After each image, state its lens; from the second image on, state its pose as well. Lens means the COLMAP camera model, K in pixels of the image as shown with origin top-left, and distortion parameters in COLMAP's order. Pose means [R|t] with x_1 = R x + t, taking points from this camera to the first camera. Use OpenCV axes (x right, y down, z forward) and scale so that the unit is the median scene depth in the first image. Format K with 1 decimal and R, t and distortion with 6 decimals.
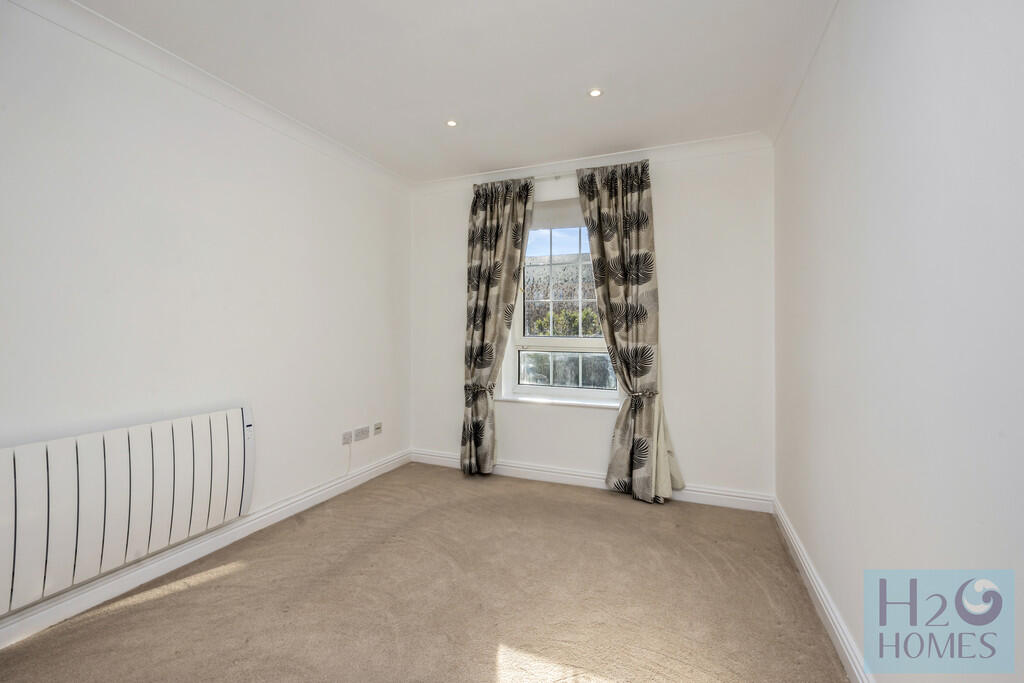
lens RADIAL K [[427.4, 0, 509.4], [0, 427.4, 327.4], [0, 0, 1]] dist [-0.000096, 0.000026]
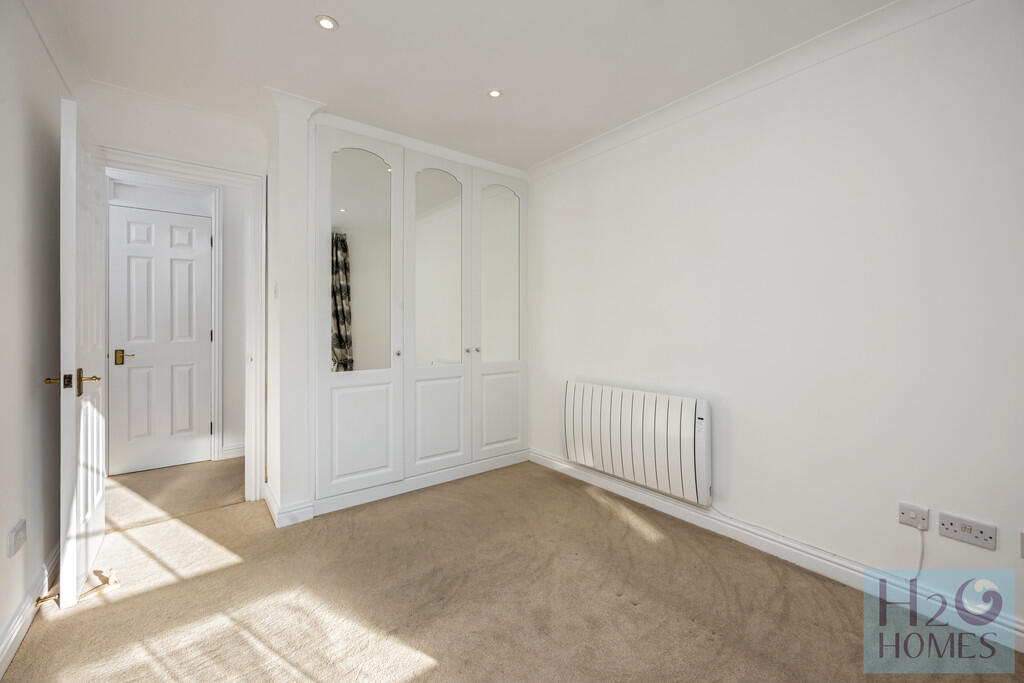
lens RADIAL K [[427.4, 0, 509.4], [0, 427.4, 327.4], [0, 0, 1]] dist [-0.000096, 0.000026]
pose [[-0.483493, 0.011845, -0.875268, 0.475198], [0.008819, 0.999924, 0.008661, 0.002563], [0.875304, -0.003531, -0.483561, 1.068894]]
